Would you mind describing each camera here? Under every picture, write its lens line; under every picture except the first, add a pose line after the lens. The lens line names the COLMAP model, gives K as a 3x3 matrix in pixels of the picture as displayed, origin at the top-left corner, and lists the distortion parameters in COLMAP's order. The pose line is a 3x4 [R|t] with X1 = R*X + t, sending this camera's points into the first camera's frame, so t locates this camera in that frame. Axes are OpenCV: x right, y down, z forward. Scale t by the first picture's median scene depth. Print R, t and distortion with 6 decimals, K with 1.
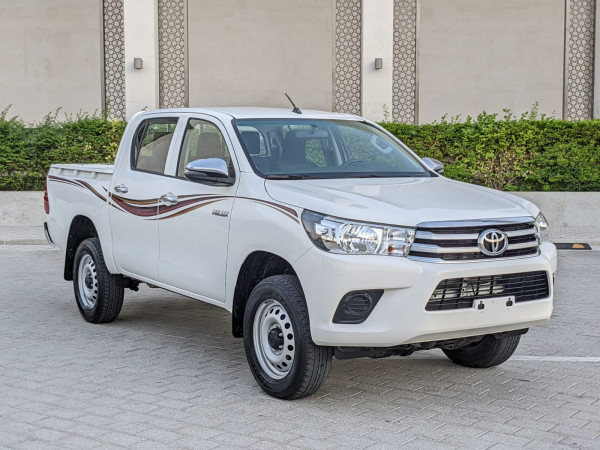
lens RADIAL K [[966.5, 0, 302.2], [0, 966.5, 220.2], [0, 0, 1]] dist [0.061906, 0.000000]
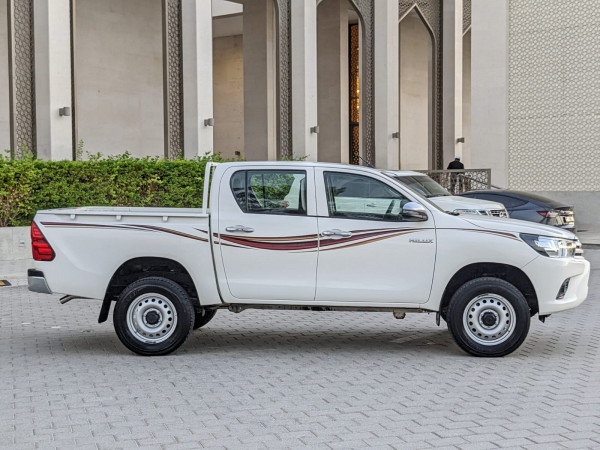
lens RADIAL K [[966.5, 0, 303.2], [0, 966.5, 227.1], [0, 0, 1]] dist [0.061906, 0.000000]
pose [[0.589919, -0.039587, 0.806492, -1.420489], [0.059407, 0.998218, 0.005544, -0.048276], [-0.805274, 0.044640, 0.591220, 0.319675]]
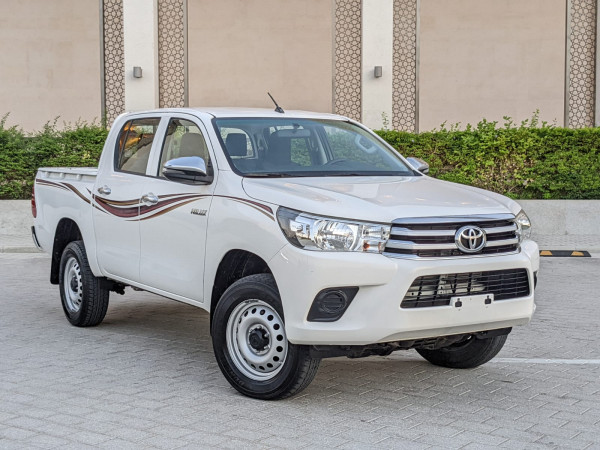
lens RADIAL K [[966.5, 0, 299.9], [0, 966.5, 225.7], [0, 0, 1]] dist [0.061906, 0.000000]
pose [[0.999929, -0.000861, -0.011919, 0.032517], [0.000762, 0.999966, -0.008266, 0.015941], [0.011926, 0.008257, 0.999895, 0.014014]]
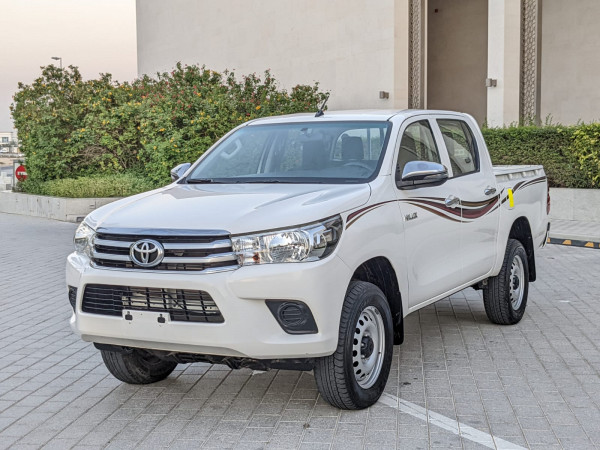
lens RADIAL K [[966.5, 0, 294.5], [0, 966.5, 222.0], [0, 0, 1]] dist [0.061906, 0.000000]
pose [[0.483140, 0.052436, -0.873971, 1.010597], [-0.048592, 0.998272, 0.033032, -0.042351], [0.874194, 0.026509, 0.484854, 0.612168]]
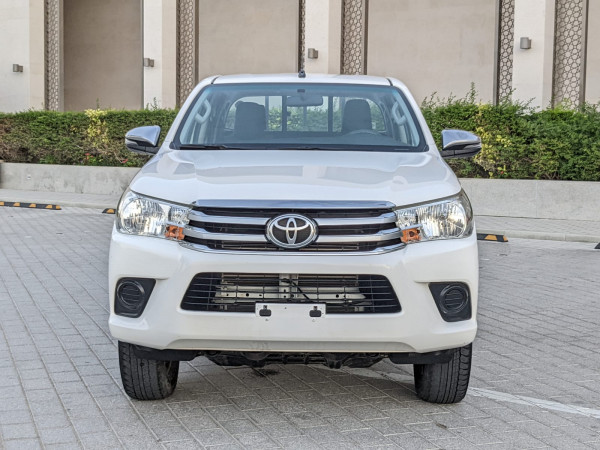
lens RADIAL K [[966.5, 0, 300.2], [0, 966.5, 207.9], [0, 0, 1]] dist [0.061906, 0.000000]
pose [[0.832906, 0.046323, -0.551473, 0.571254], [-0.049773, 0.998723, 0.008718, -0.002004], [0.551172, 0.020187, 0.834147, 0.340701]]
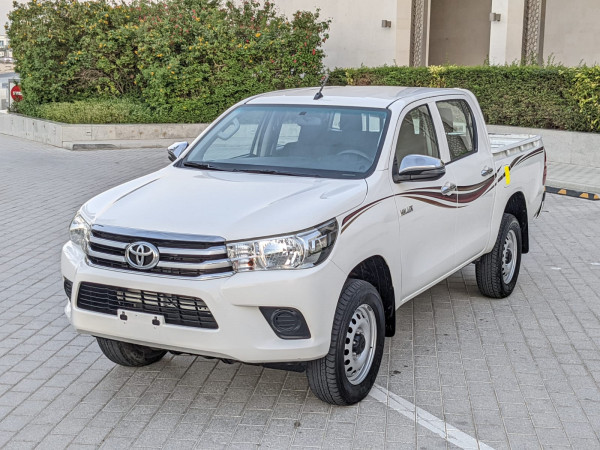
lens RADIAL K [[966.5, 0, 304.7], [0, 966.5, 225.1], [0, 0, 1]] dist [0.061906, 0.000000]
pose [[0.492532, 0.146448, -0.857884, 1.005130], [-0.073492, 0.989218, 0.126674, -0.128438], [0.867186, 0.000657, 0.497984, 0.610856]]
